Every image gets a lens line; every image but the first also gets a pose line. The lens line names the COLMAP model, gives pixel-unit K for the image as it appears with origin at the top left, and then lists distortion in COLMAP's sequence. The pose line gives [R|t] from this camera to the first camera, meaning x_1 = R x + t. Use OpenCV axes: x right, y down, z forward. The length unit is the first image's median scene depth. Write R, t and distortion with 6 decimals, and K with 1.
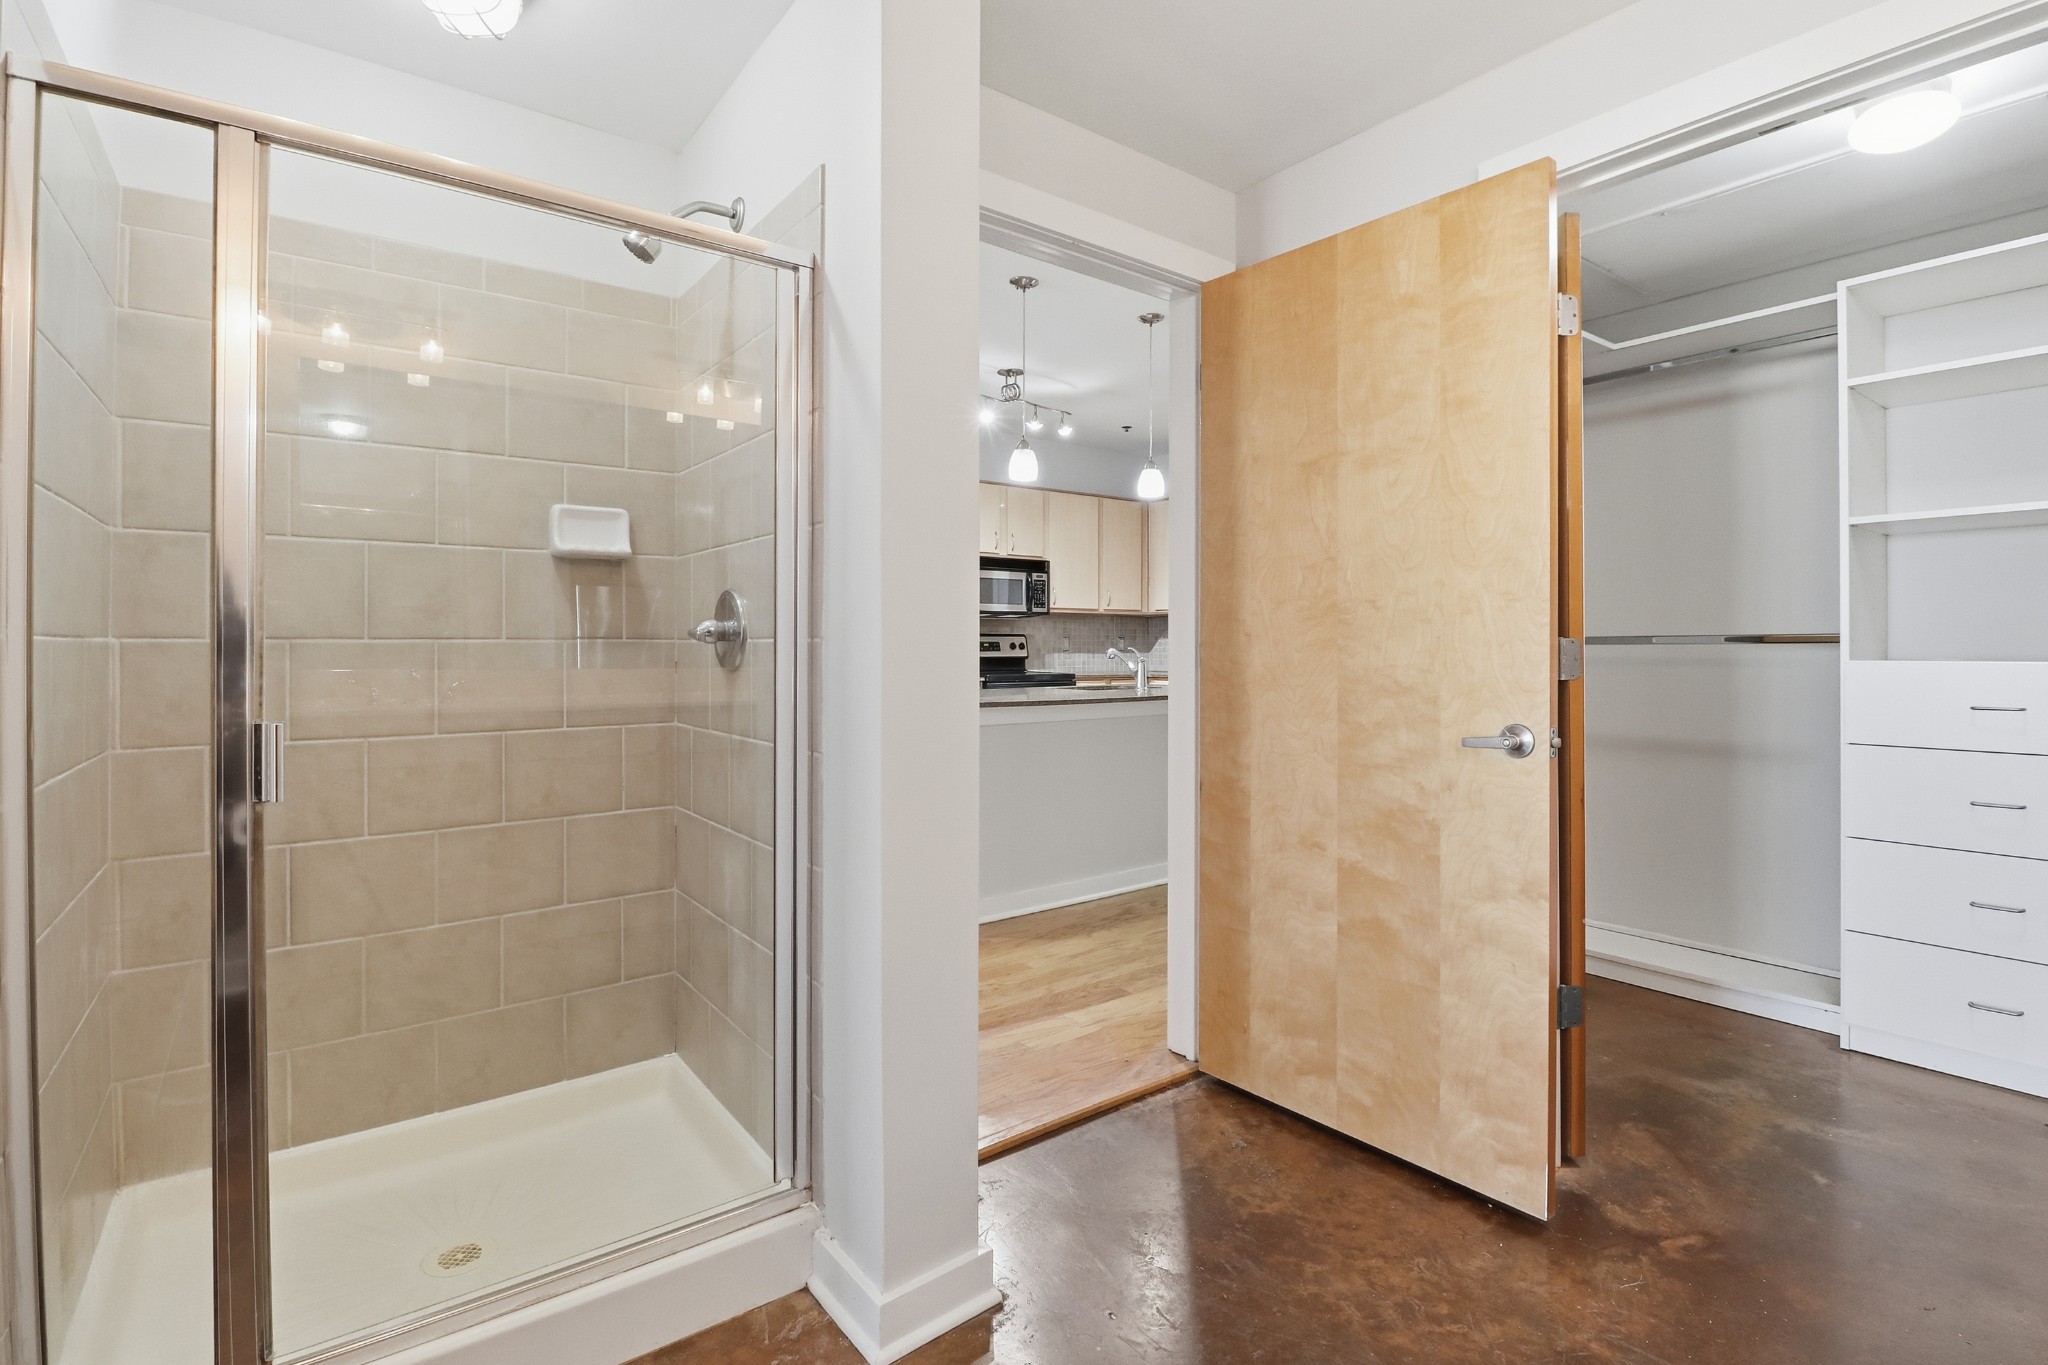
lens RADIAL K [[946.1, 0, 1026.0], [0, 946.1, 660.4], [0, 0, 1]] dist [0.010553, -0.019108]
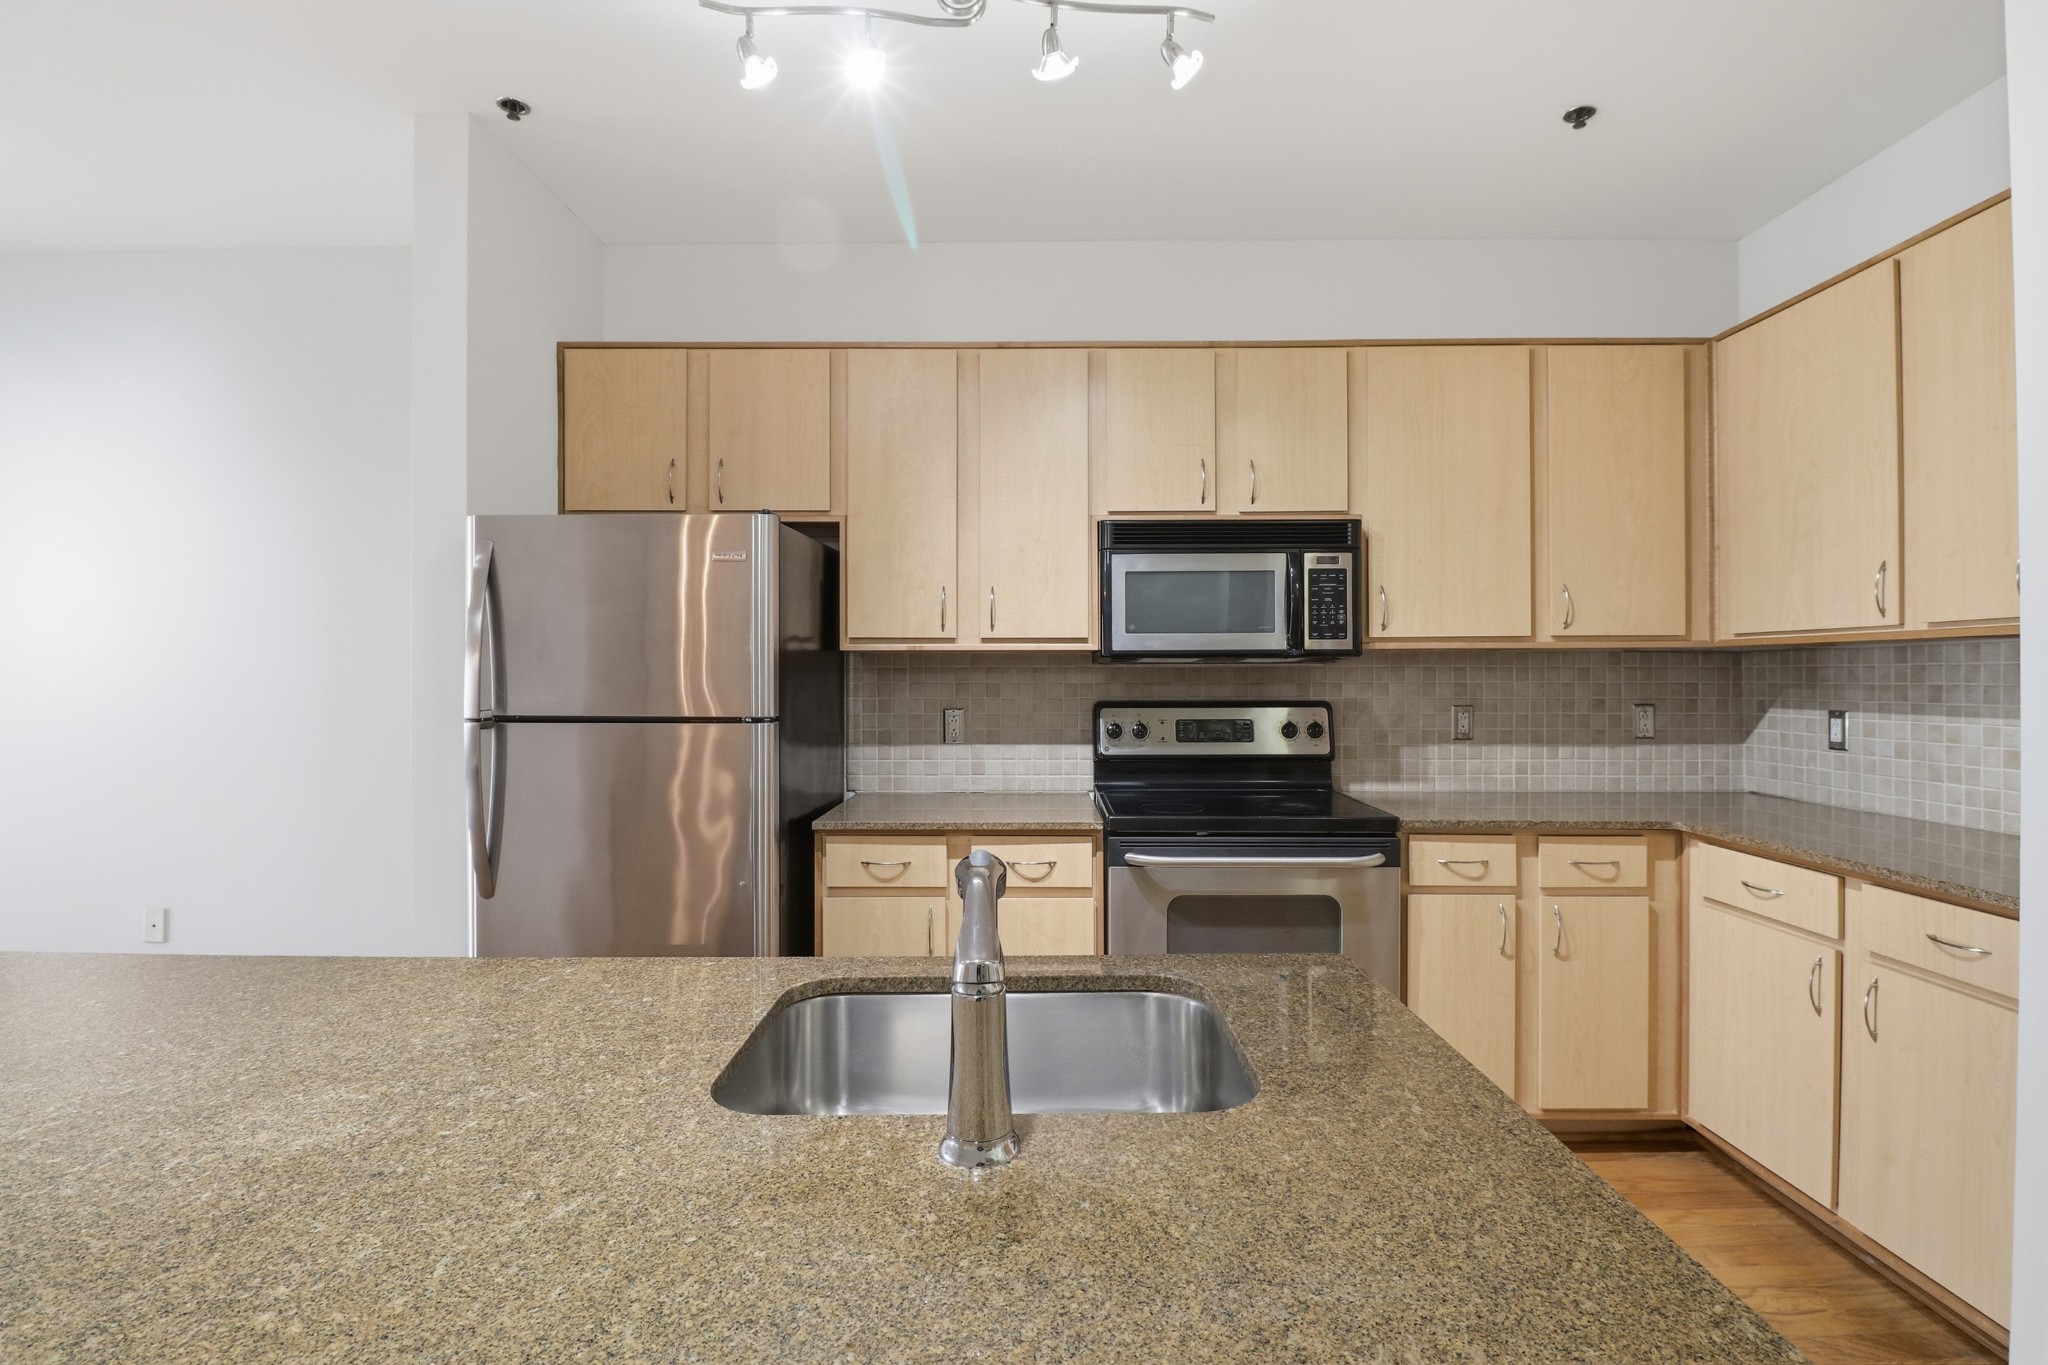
lens RADIAL K [[957.4, 0, 1025.3], [0, 957.4, 673.3], [0, 0, 1]] dist [0.004960, -0.015746]
pose [[0.792043, -0.004866, -0.610446, 0.154956], [-0.004250, 0.999900, -0.013485, -0.034354], [0.610451, 0.013275, 0.791943, 0.589188]]
